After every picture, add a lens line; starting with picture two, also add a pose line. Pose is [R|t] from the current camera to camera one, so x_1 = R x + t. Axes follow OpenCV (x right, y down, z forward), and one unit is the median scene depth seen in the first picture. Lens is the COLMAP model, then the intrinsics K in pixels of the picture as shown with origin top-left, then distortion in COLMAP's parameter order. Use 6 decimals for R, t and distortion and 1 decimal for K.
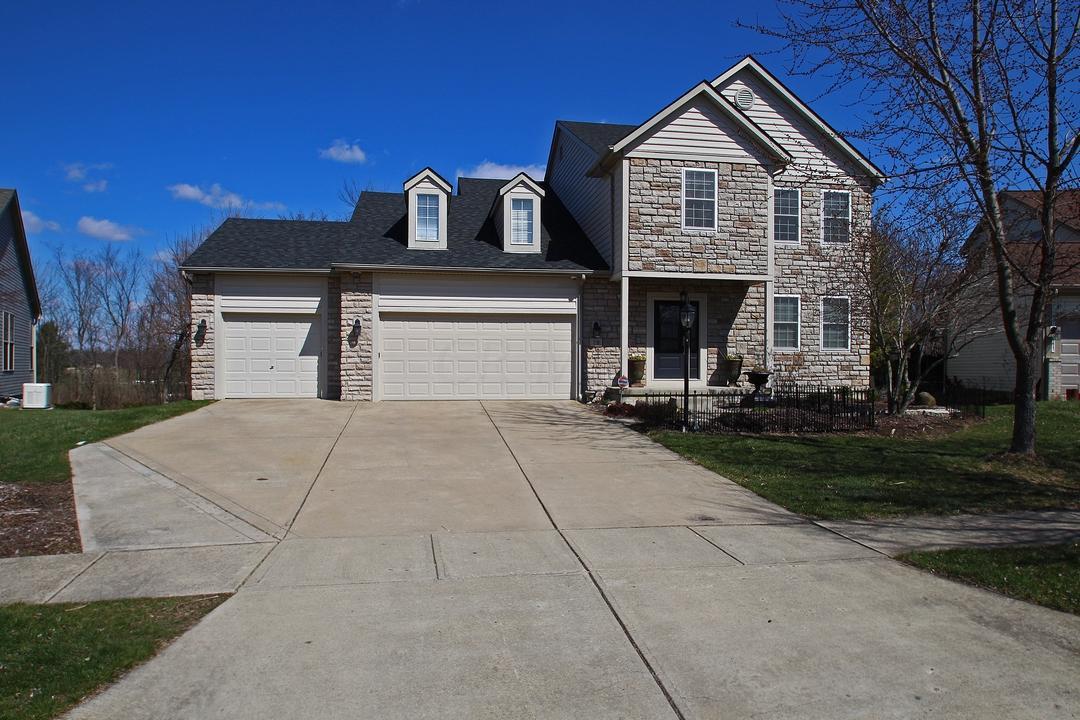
lens RADIAL K [[681.9, 0, 540.5], [0, 681.9, 363.9], [0, 0, 1]] dist [-0.017054, -0.000349]
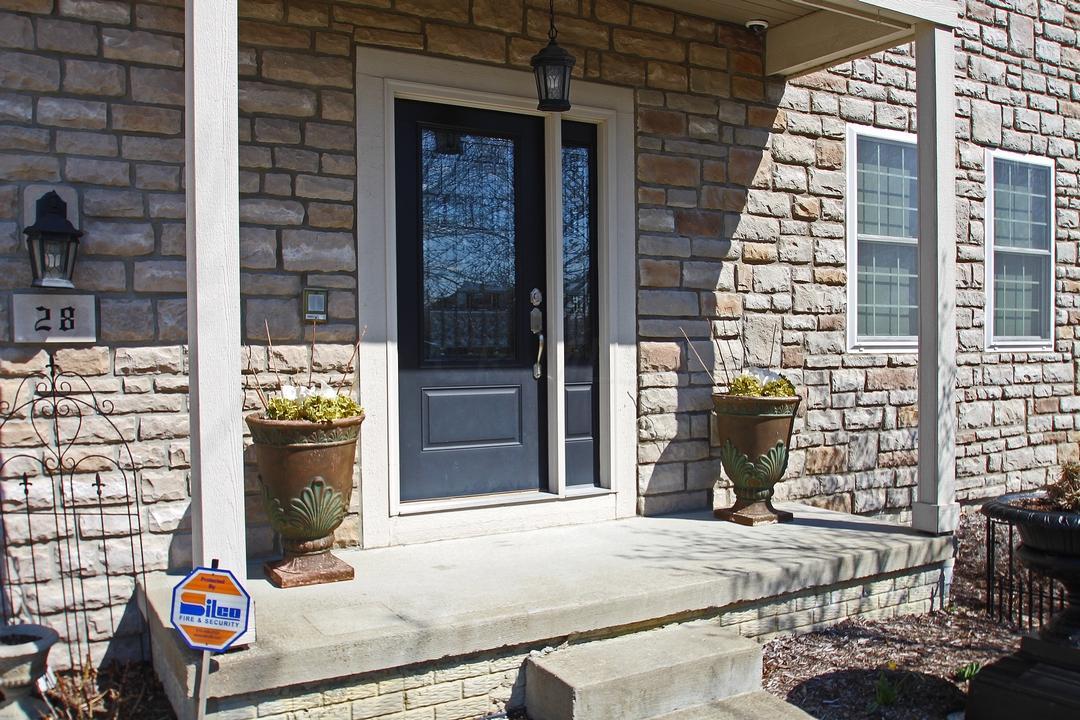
lens RADIAL K [[953.9, 0, 540.7], [0, 953.9, 380.5], [0, 0, 1]] dist [-0.053783, -0.000060]
pose [[0.931460, -0.024463, 0.363020, 0.117982], [0.011129, 0.999186, 0.038779, -0.026403], [-0.363673, -0.032081, 0.930974, 0.816080]]
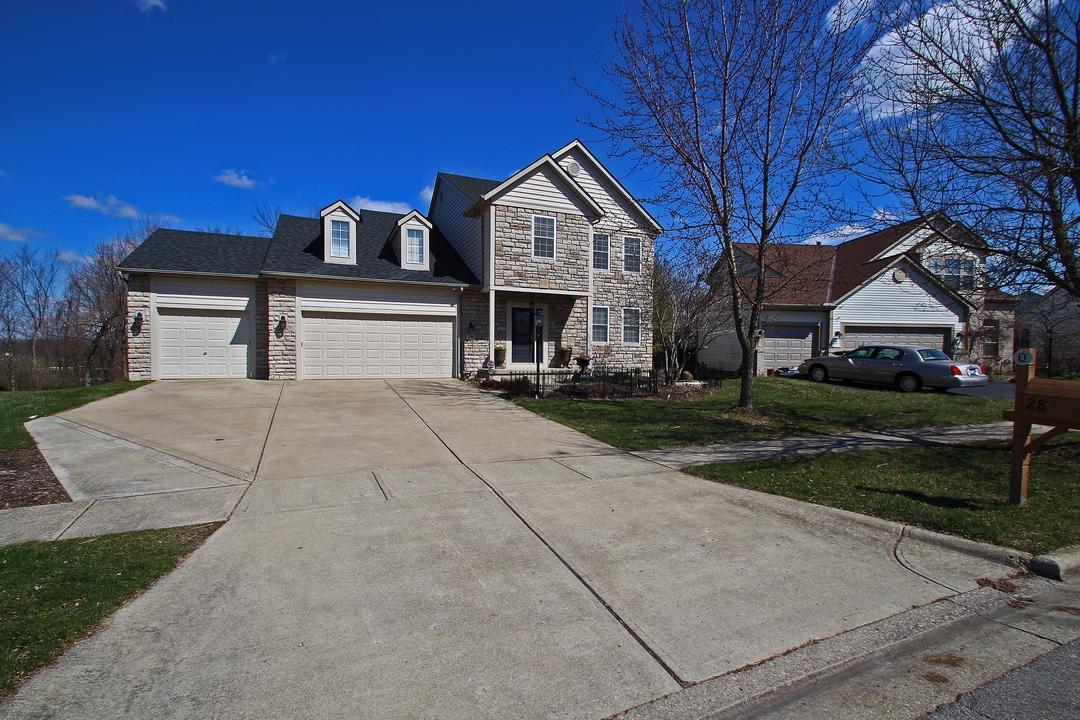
lens RADIAL K [[495.9, 0, 540.0], [0, 495.9, 360.0], [0, 0, 1]] dist [0.022266, -0.018061]
pose [[0.971617, 0.000987, 0.236557, -0.022525], [-0.003954, 0.999919, 0.012071, 0.003554], [-0.236526, -0.012664, 0.971543, -0.017620]]
